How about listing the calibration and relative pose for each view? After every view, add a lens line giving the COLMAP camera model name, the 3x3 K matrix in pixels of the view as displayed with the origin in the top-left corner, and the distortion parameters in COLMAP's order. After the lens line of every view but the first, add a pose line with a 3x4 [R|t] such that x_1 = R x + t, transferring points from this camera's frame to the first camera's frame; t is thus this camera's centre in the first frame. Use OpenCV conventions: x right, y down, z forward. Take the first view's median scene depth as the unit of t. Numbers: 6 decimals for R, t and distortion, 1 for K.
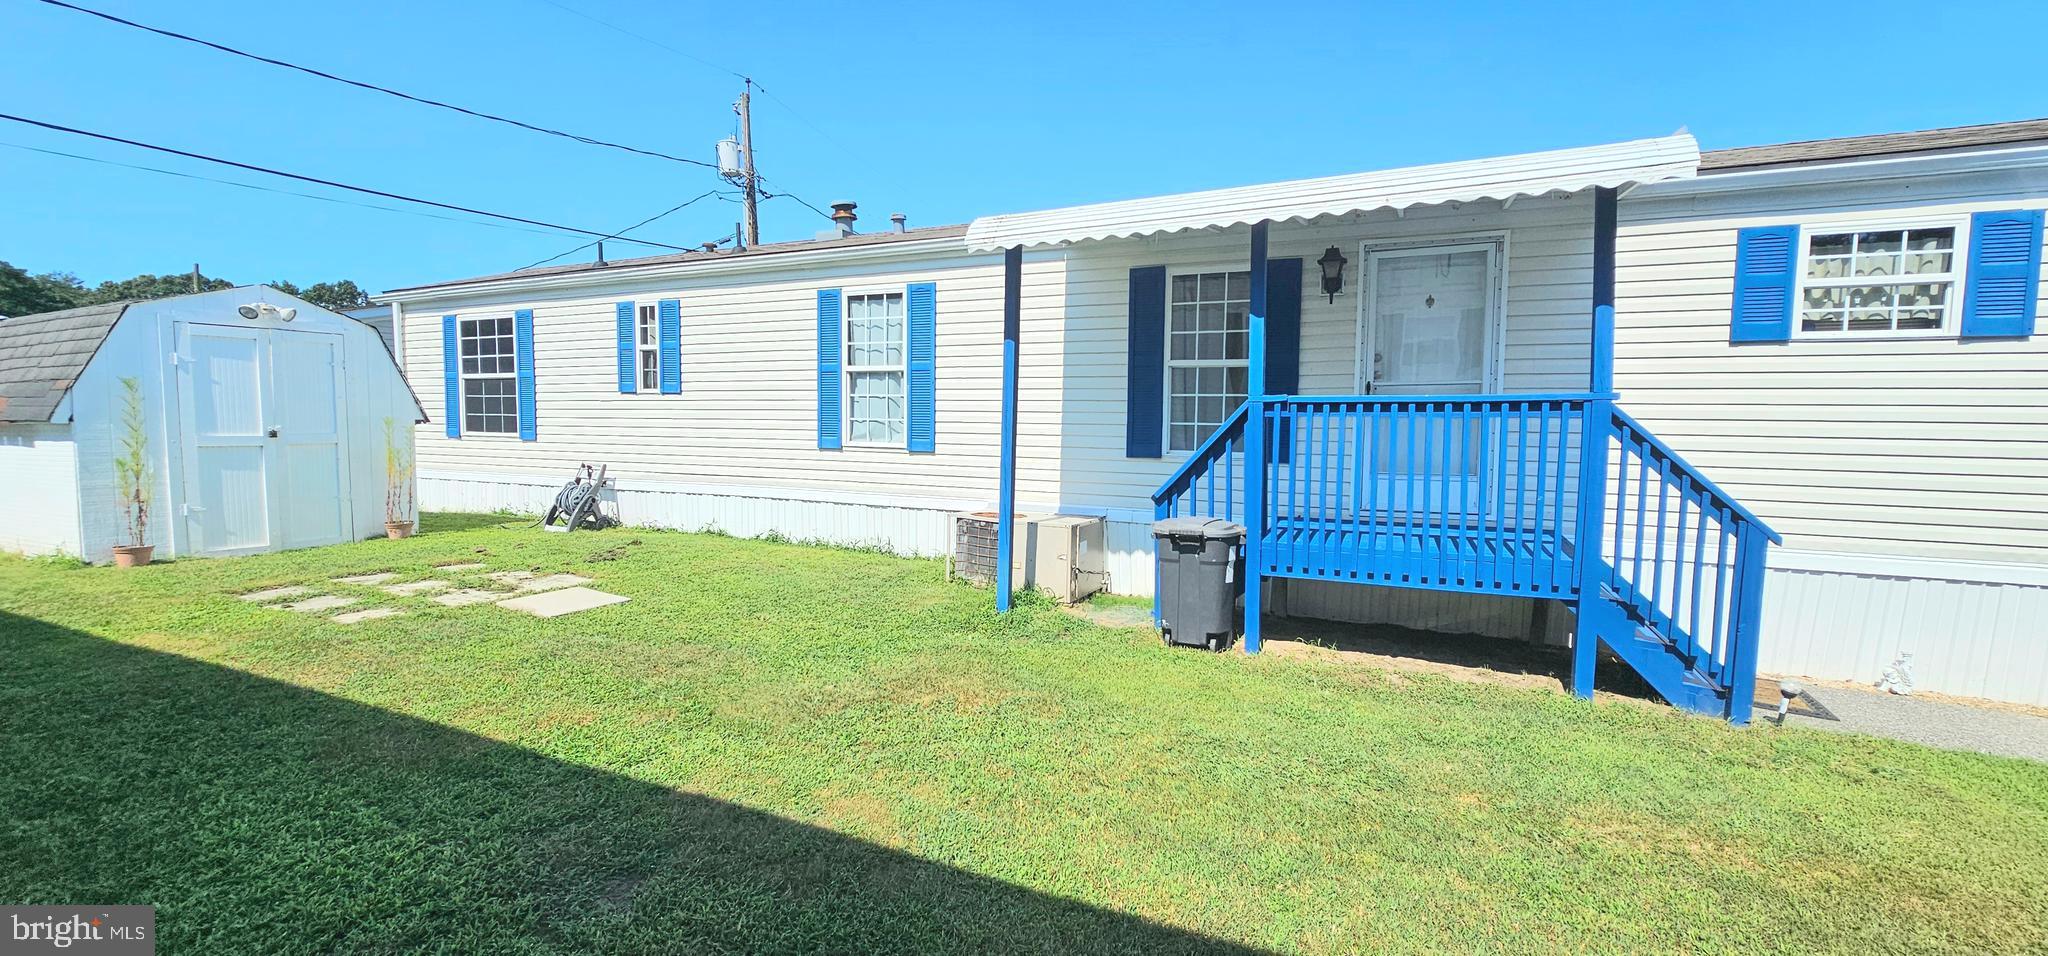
lens RADIAL K [[827.0, 0, 1021.9], [0, 827.0, 476.1], [0, 0, 1]] dist [-0.000614, 0.000351]
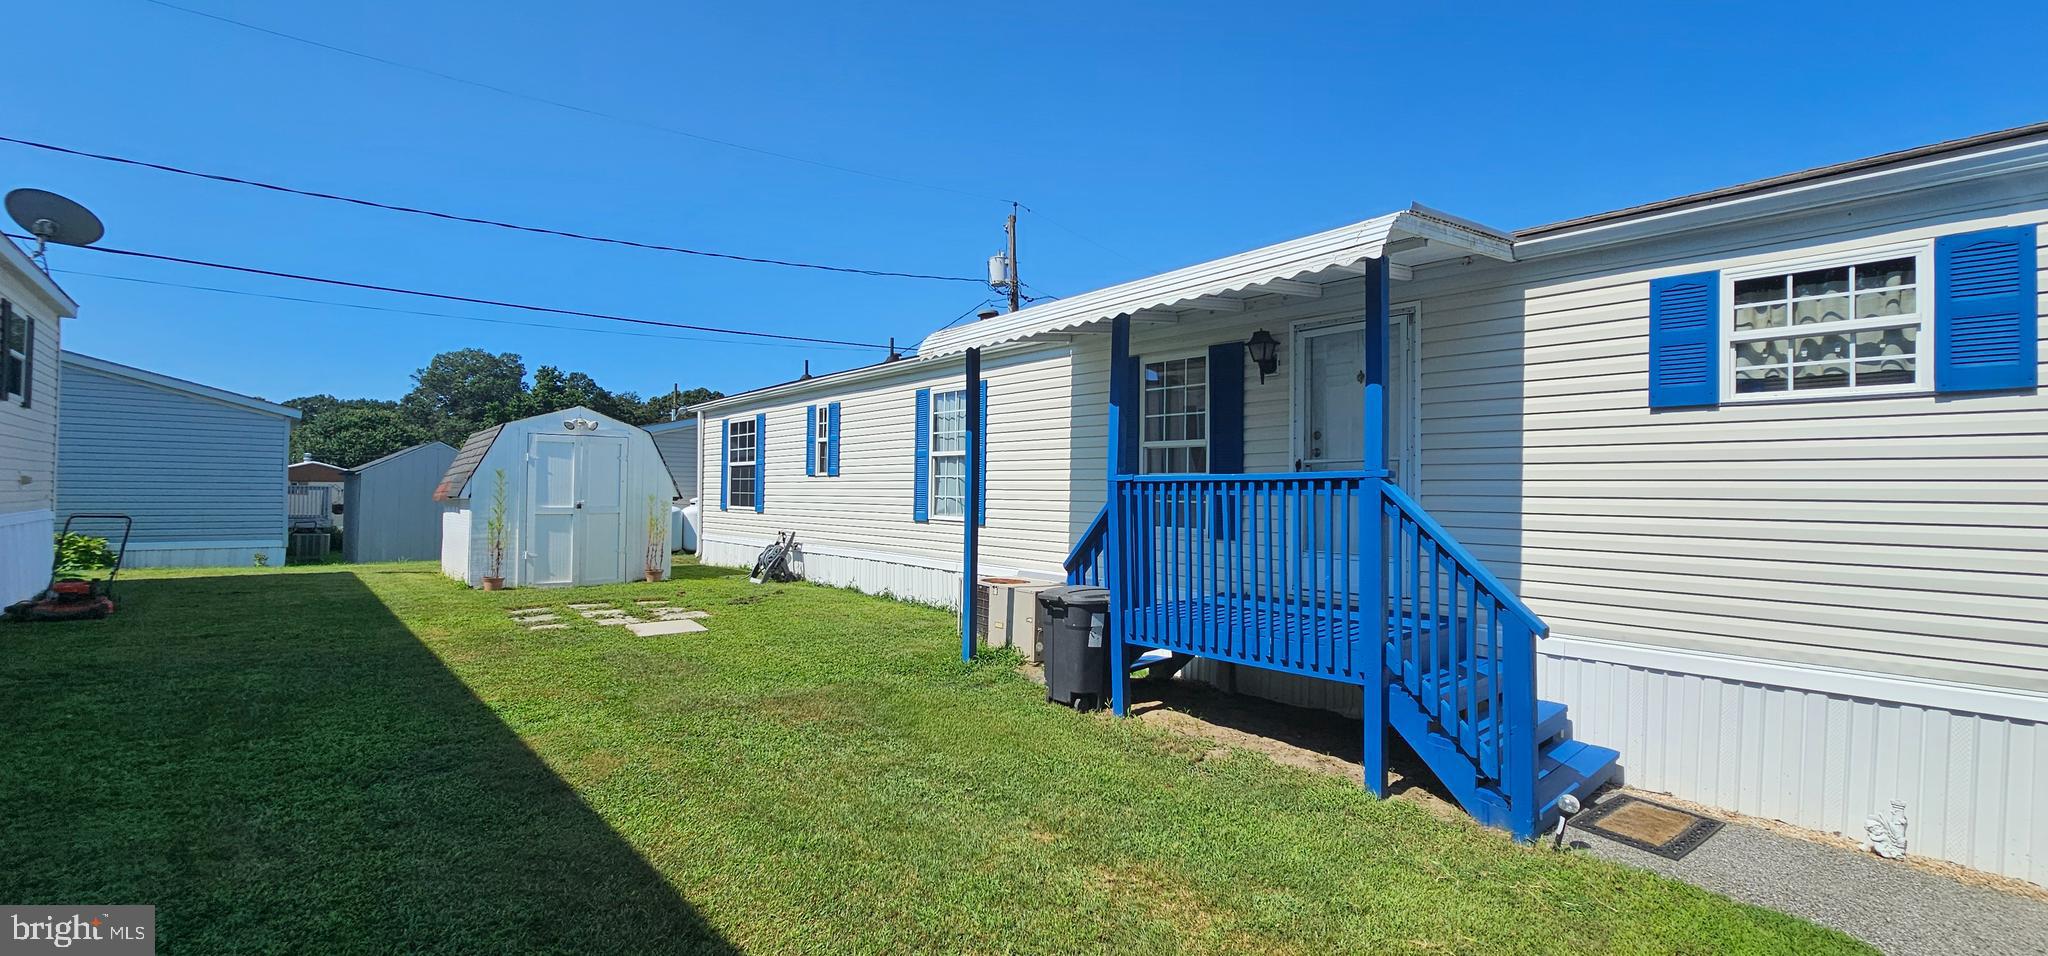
lens RADIAL K [[827.0, 0, 1029.3], [0, 827.0, 475.8], [0, 0, 1]] dist [-0.000614, 0.000351]
pose [[0.915799, -0.009138, -0.401533, 0.517293], [-0.028549, 0.995731, -0.087774, 0.002103], [0.400621, 0.091847, 0.911629, -0.036688]]
